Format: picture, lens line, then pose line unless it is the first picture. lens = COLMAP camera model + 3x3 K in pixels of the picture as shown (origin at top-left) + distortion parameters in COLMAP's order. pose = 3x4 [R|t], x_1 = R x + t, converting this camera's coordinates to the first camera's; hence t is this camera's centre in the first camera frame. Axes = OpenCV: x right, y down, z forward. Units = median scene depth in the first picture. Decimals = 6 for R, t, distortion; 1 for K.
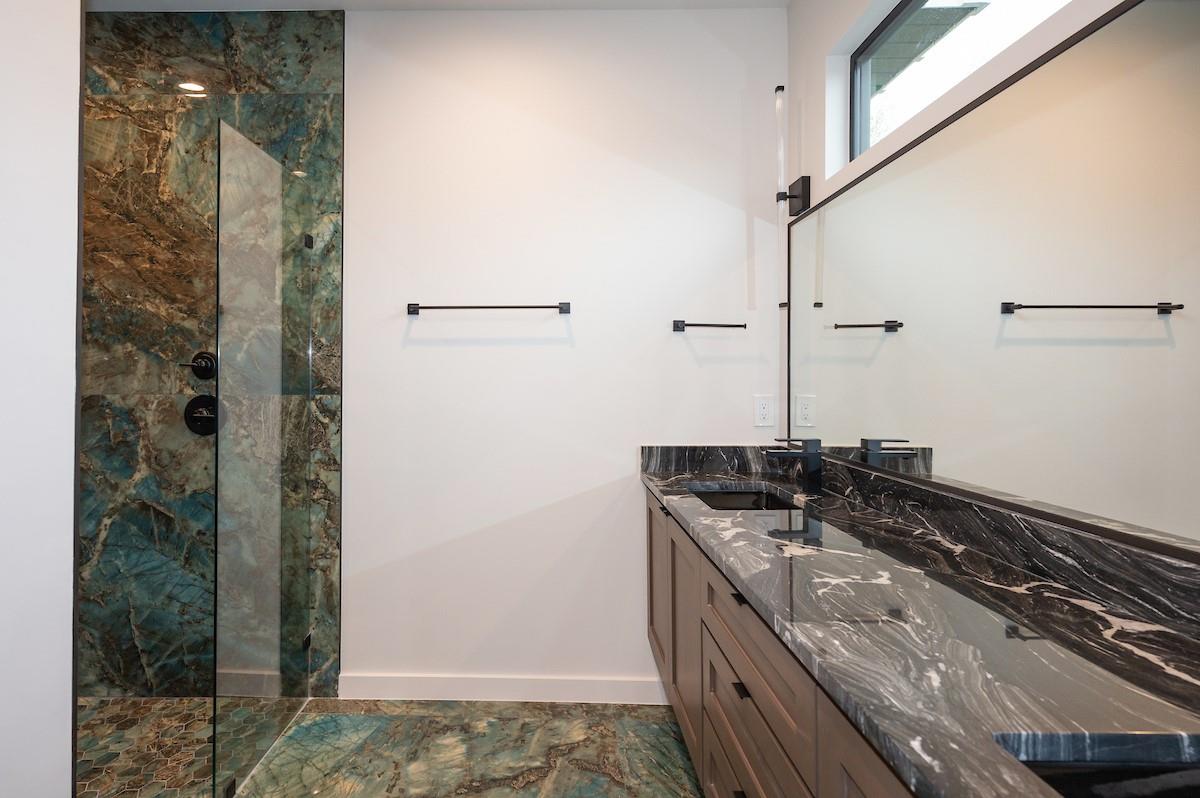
lens RADIAL K [[571.7, 0, 598.6], [0, 571.7, 387.3], [0, 0, 1]] dist [0.001220, 0.000786]
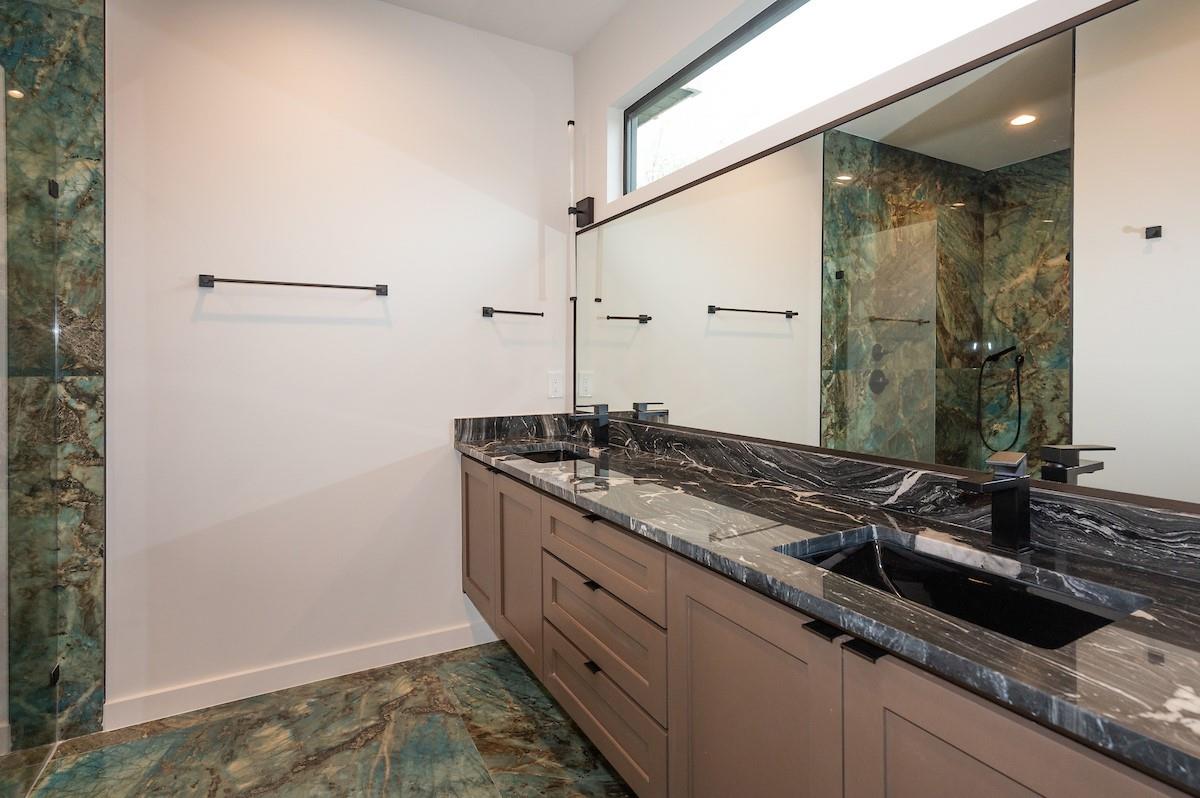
lens RADIAL K [[571.7, 0, 598.6], [0, 571.7, 387.3], [0, 0, 1]] dist [0.001220, 0.000786]
pose [[0.869463, -0.021672, 0.493523, -0.235792], [0.009210, 0.999575, 0.027667, 0.013600], [-0.493912, -0.019510, 0.869293, -0.105023]]
